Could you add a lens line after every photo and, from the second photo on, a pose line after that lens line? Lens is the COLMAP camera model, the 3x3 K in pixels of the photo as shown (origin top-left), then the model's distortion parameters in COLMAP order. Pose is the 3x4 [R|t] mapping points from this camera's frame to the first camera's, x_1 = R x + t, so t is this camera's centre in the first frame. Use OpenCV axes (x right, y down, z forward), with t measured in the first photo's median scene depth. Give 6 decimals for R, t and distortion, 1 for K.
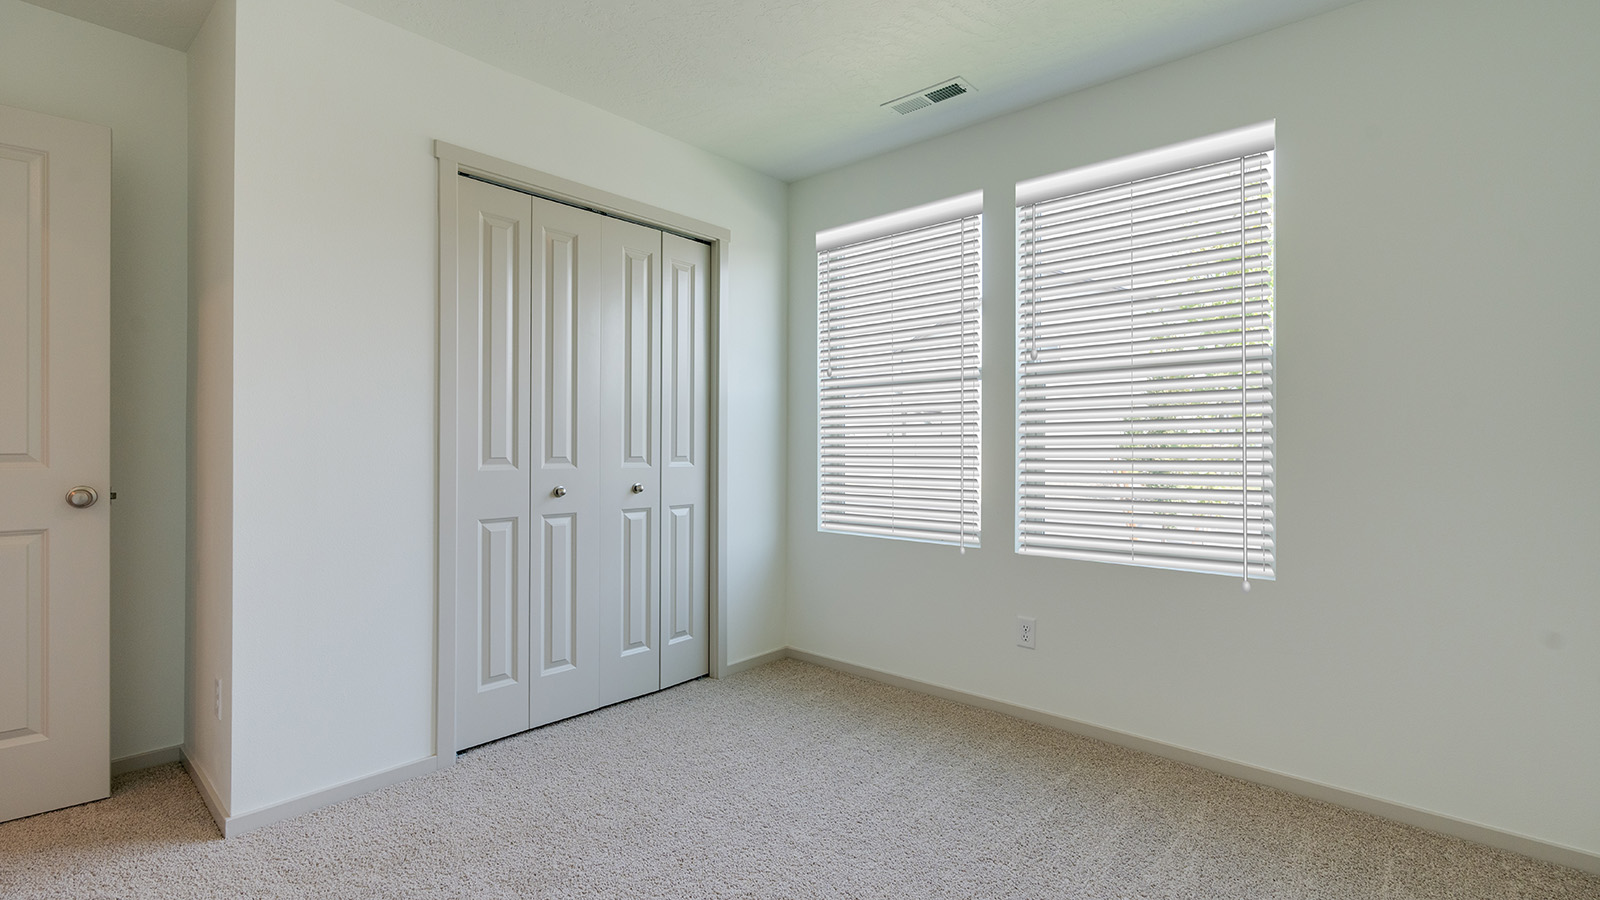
lens RADIAL K [[740.9, 0, 800.0], [0, 740.9, 450.0], [0, 0, 1]] dist [-0.001598, 0.000052]
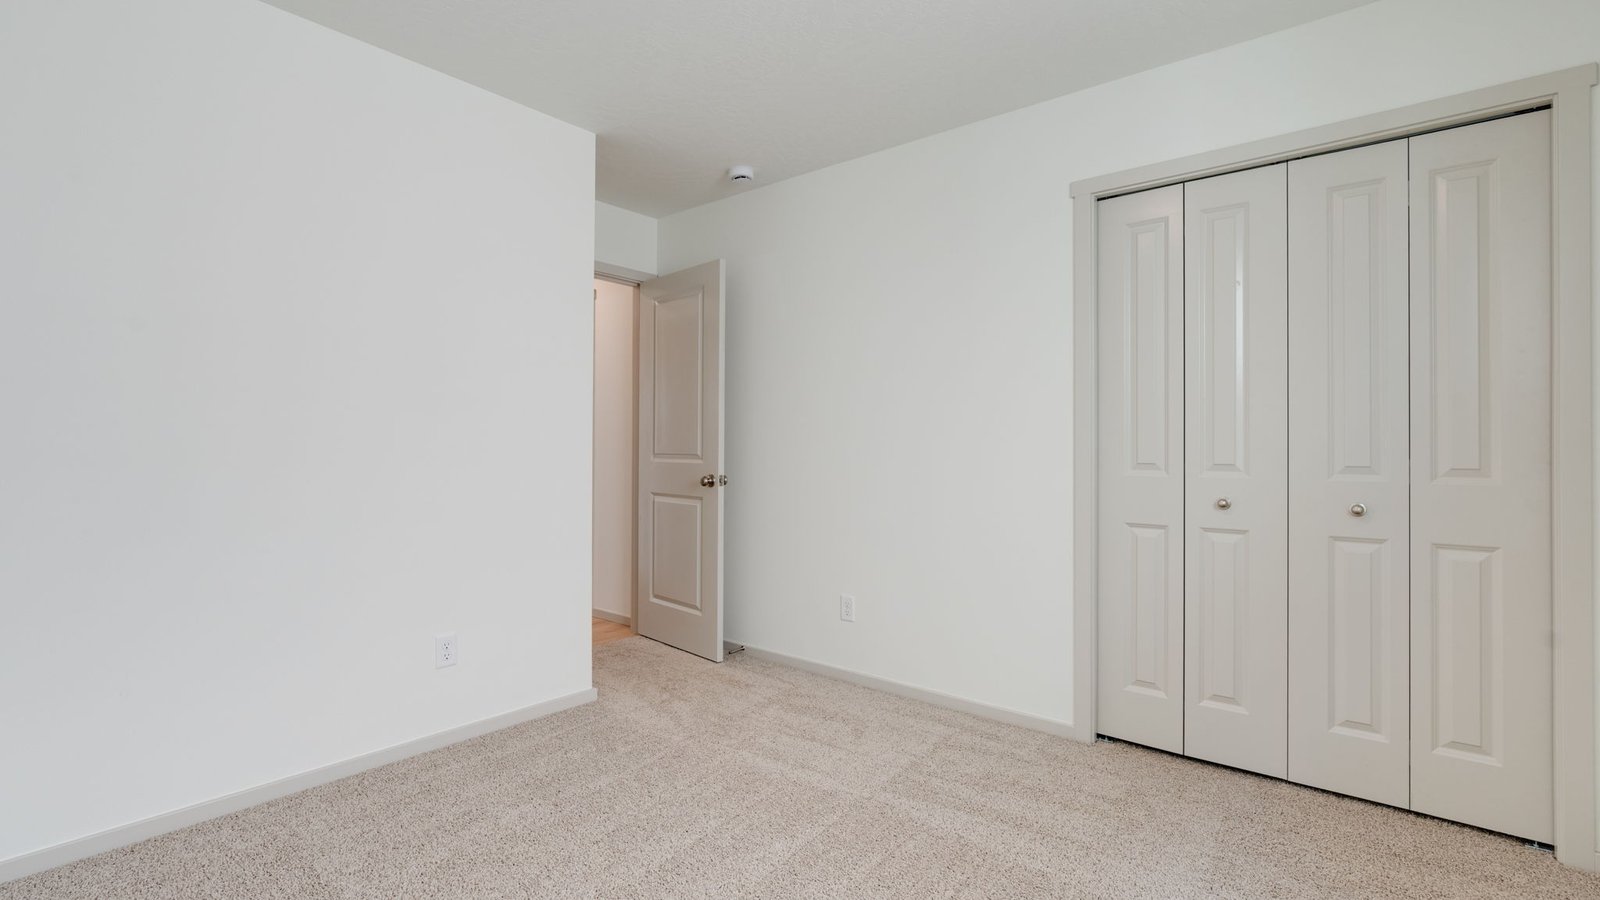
lens RADIAL K [[662.1, 0, 848.3], [0, 662.1, 441.9], [0, 0, 1]] dist [-0.001781, -0.000349]
pose [[0.104789, -0.015457, -0.994374, 0.371366], [-0.010633, 0.999805, -0.016662, 0.000619], [0.994438, 0.012319, 0.104604, 0.428723]]
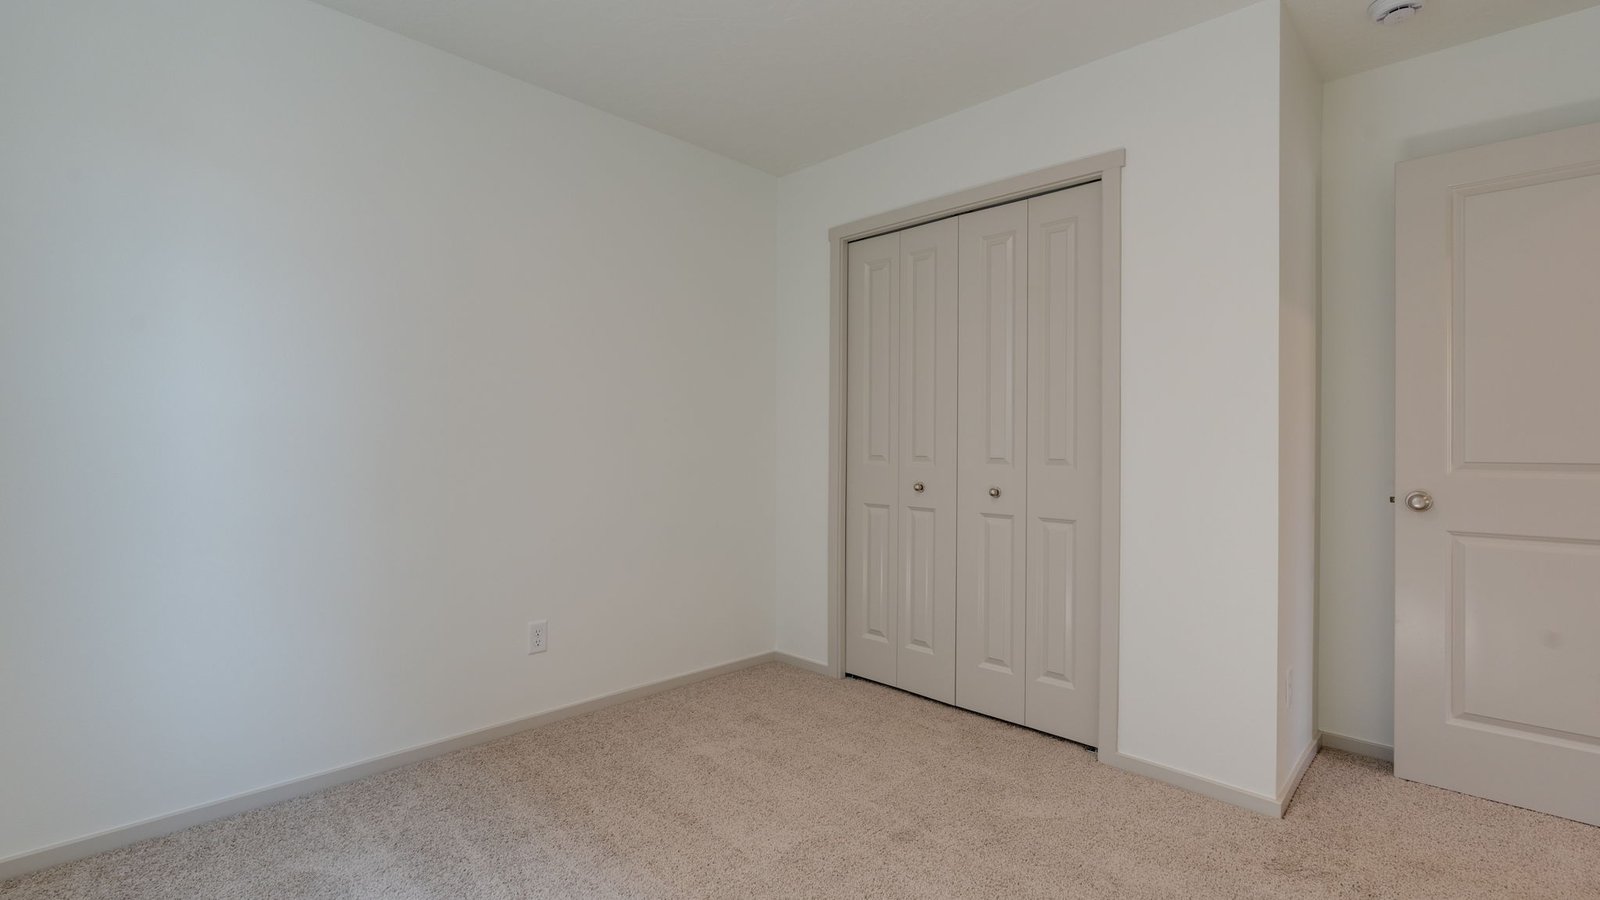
lens RADIAL K [[718.4, 0, 793.6], [0, 718.4, 443.0], [0, 0, 1]] dist [-0.000183, -0.000168]
pose [[-0.045702, -0.007120, -0.998930, 0.678036], [-0.016557, 0.999843, -0.006369, -0.000037], [0.998818, 0.016248, -0.045813, 0.773444]]
